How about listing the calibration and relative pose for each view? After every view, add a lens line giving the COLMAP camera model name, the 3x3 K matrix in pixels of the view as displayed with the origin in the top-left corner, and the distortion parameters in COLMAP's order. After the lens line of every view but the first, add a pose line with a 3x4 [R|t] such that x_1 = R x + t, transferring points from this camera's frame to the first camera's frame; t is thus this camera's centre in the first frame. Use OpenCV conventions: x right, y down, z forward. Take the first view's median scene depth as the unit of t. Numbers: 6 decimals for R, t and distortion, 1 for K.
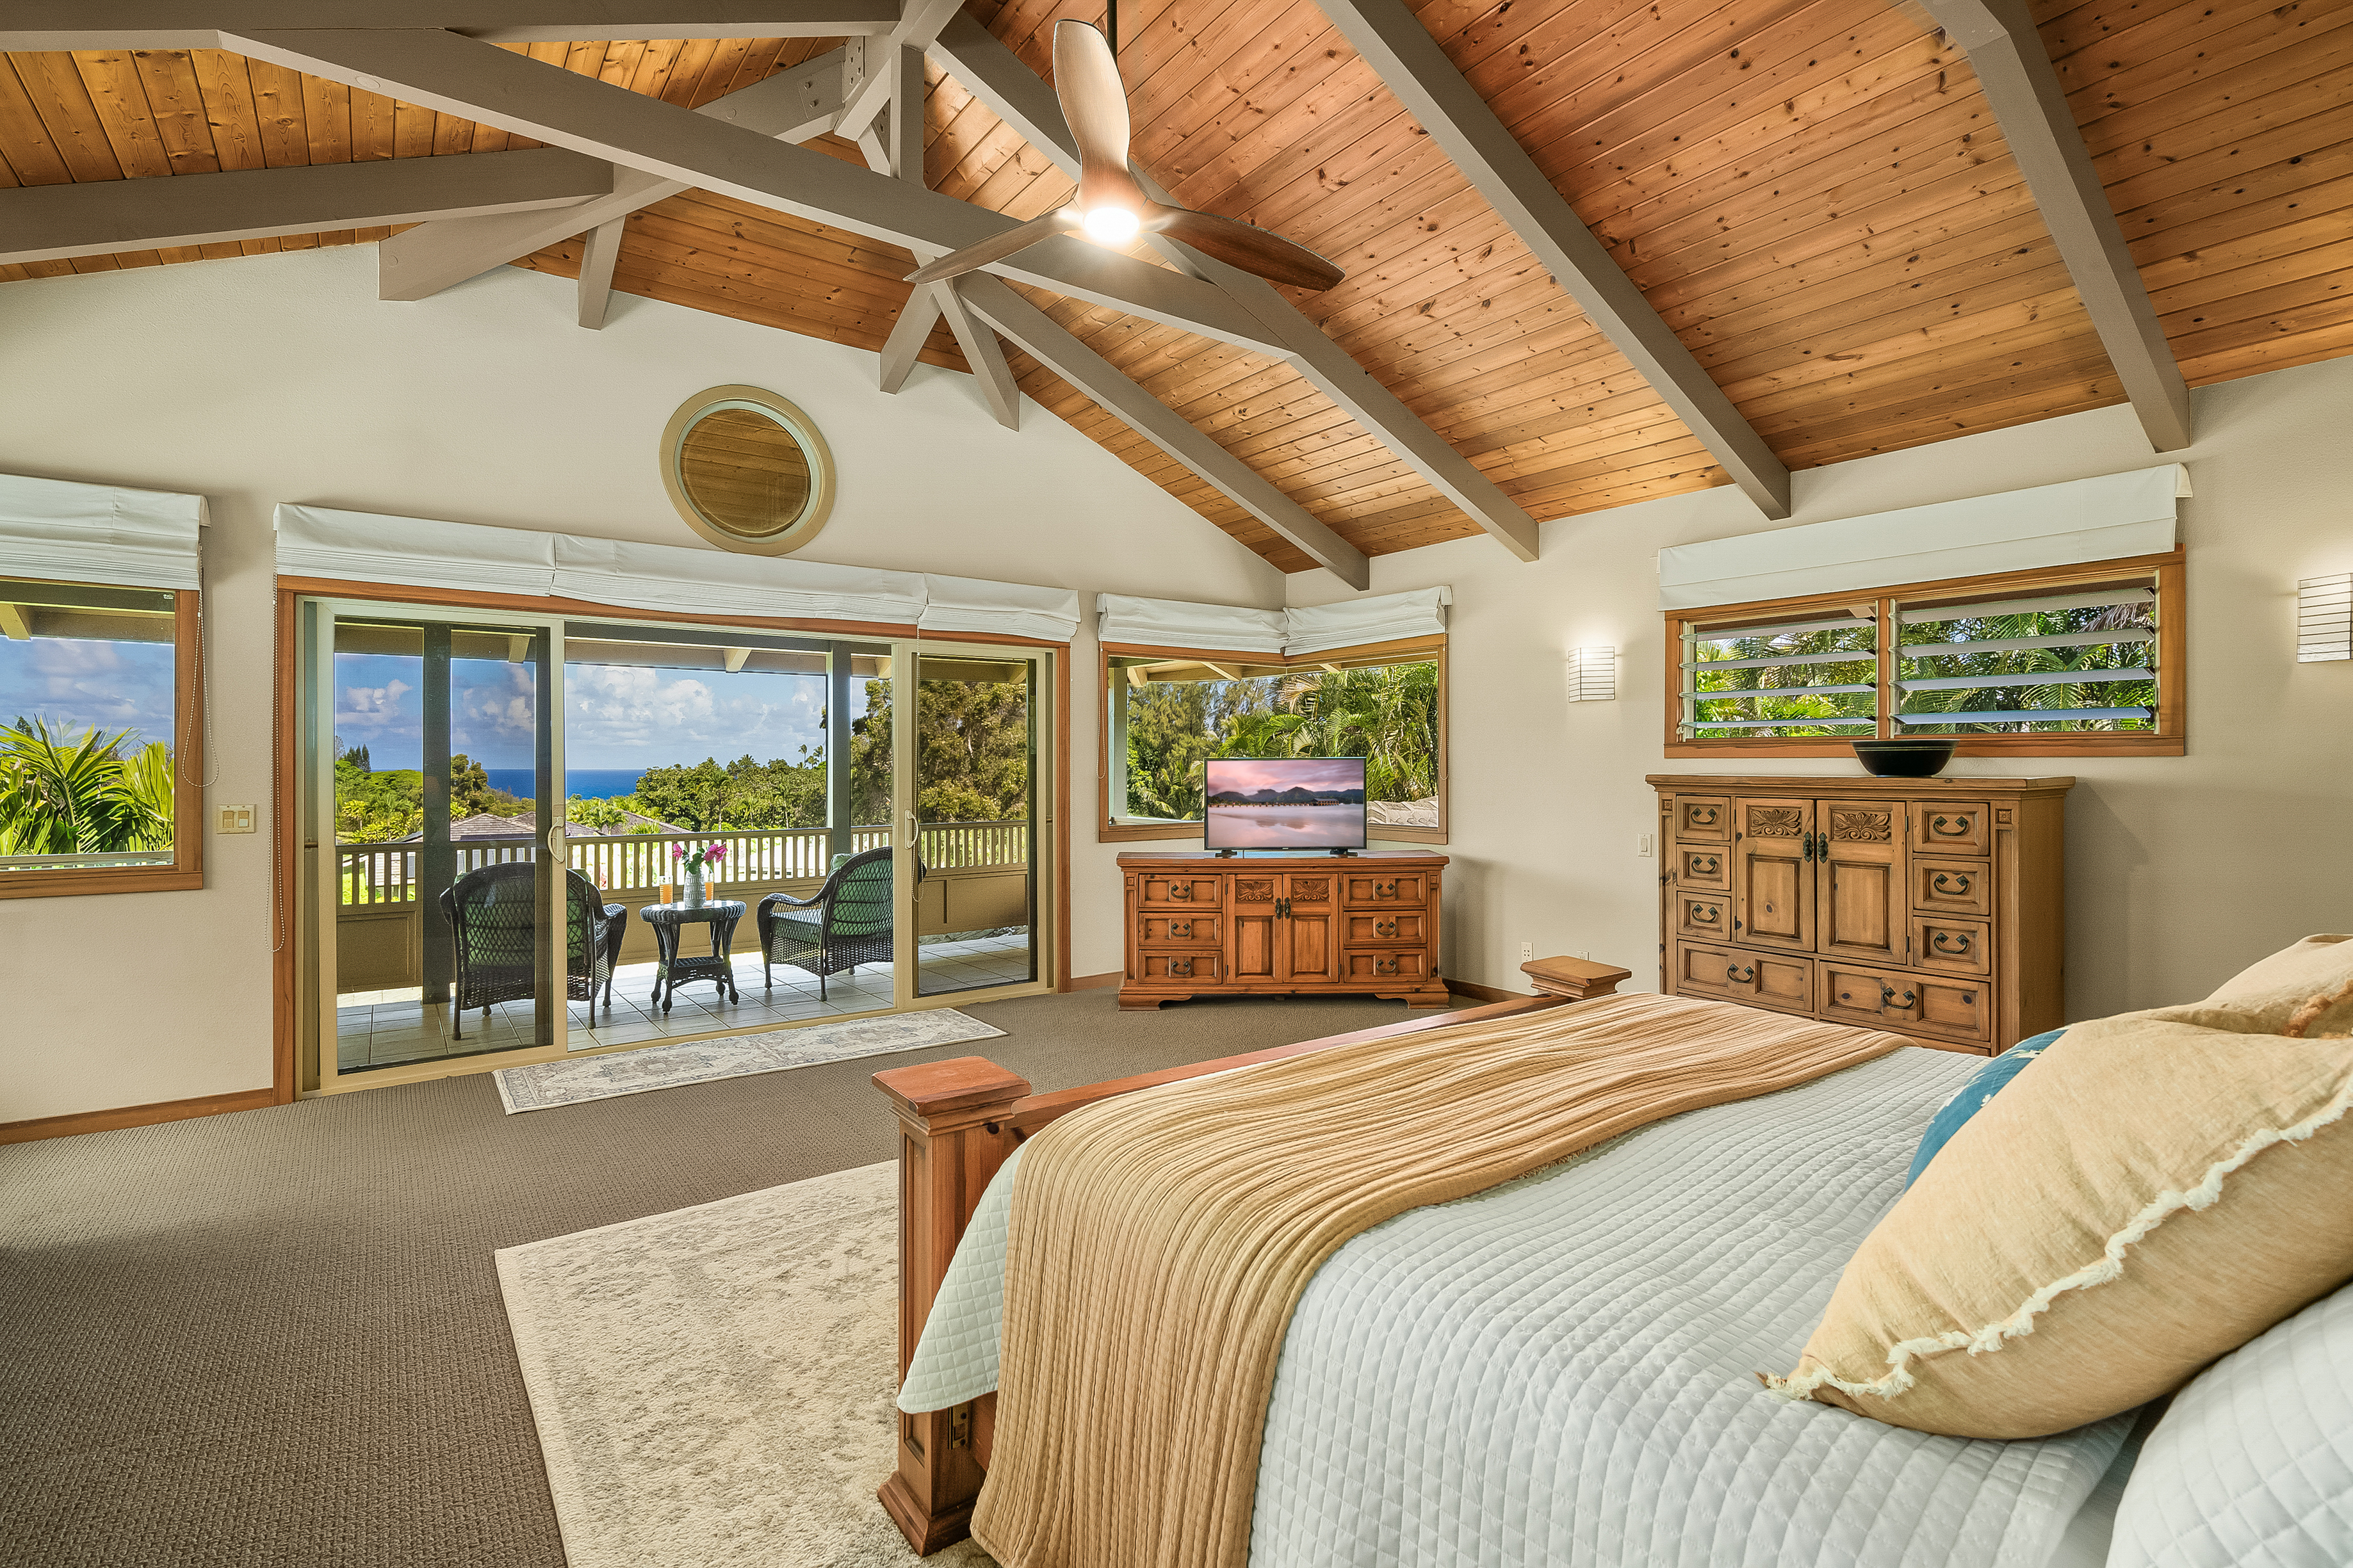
lens RADIAL K [[1083.6, 0, 1163.7], [0, 1083.6, 767.7], [0, 0, 1]] dist [0.000473, -0.000987]
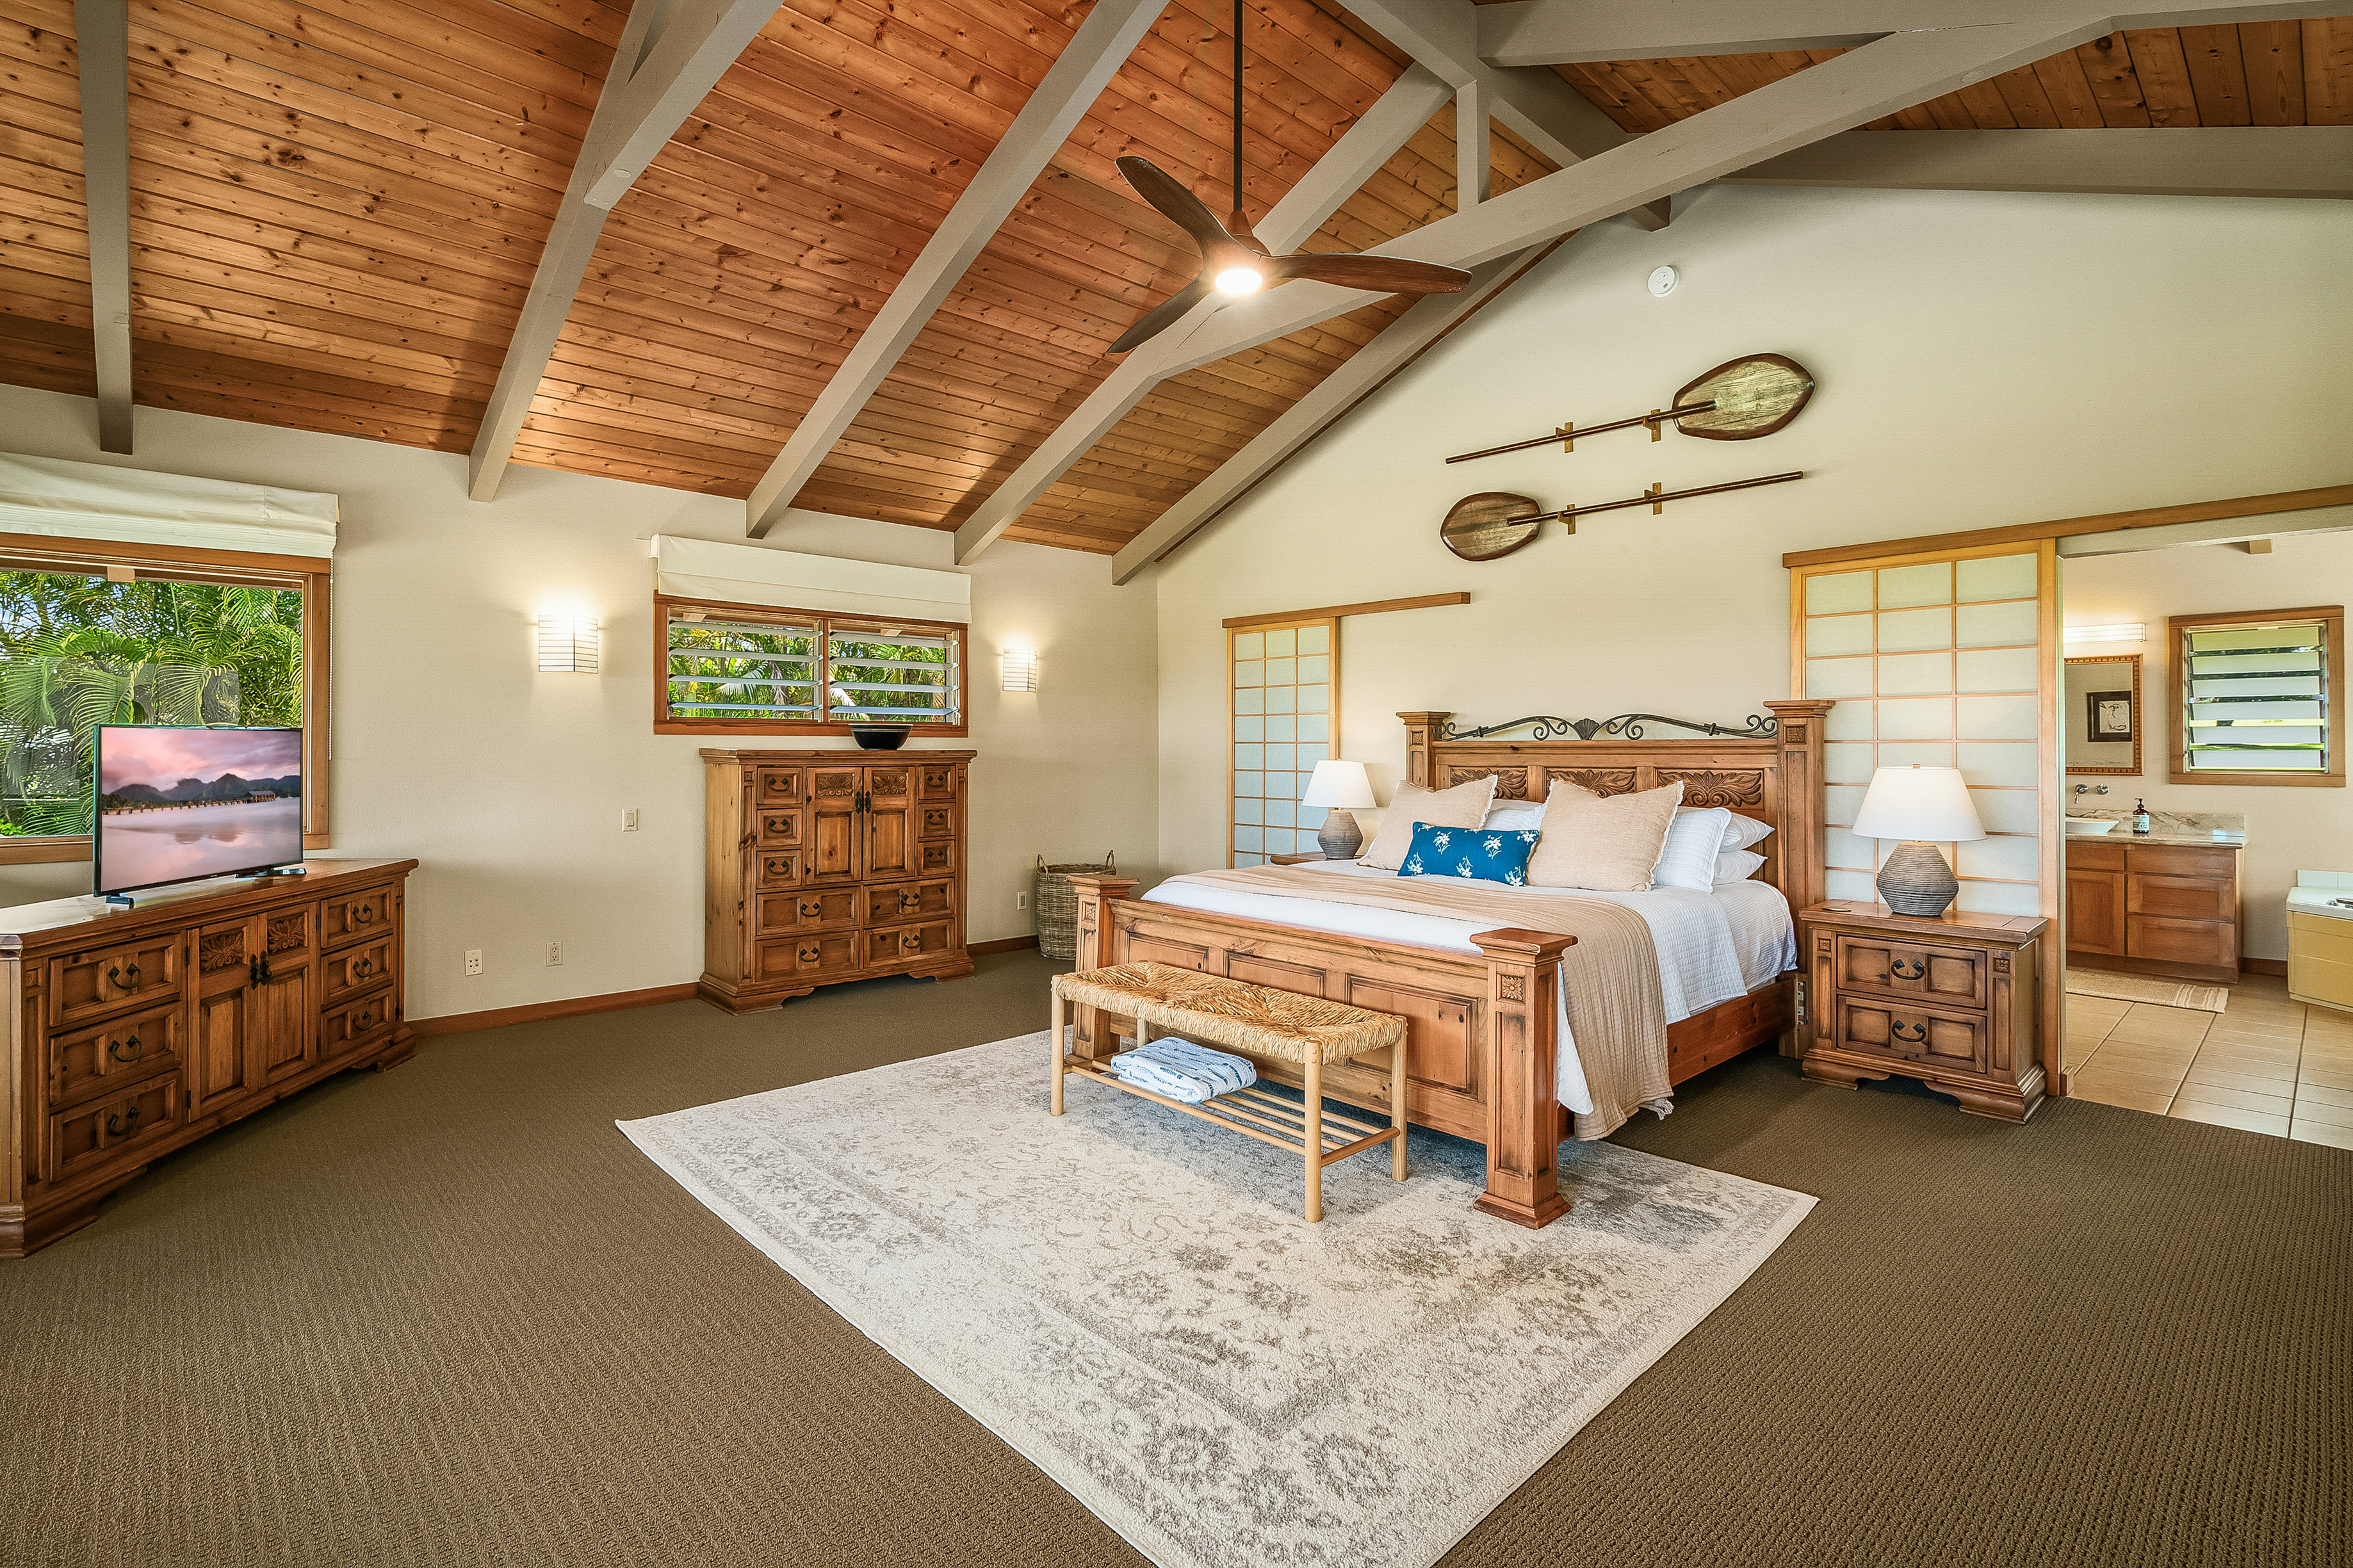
lens RADIAL K [[1082.4, 0, 1158.5], [0, 1082.4, 751.3], [0, 0, 1]] dist [-0.007771, 0.001214]
pose [[-0.113667, -0.001066, 0.993518, -0.540946], [0.005012, 0.999986, 0.001646, 0.006786], [-0.993506, 0.005166, -0.113660, 0.546869]]
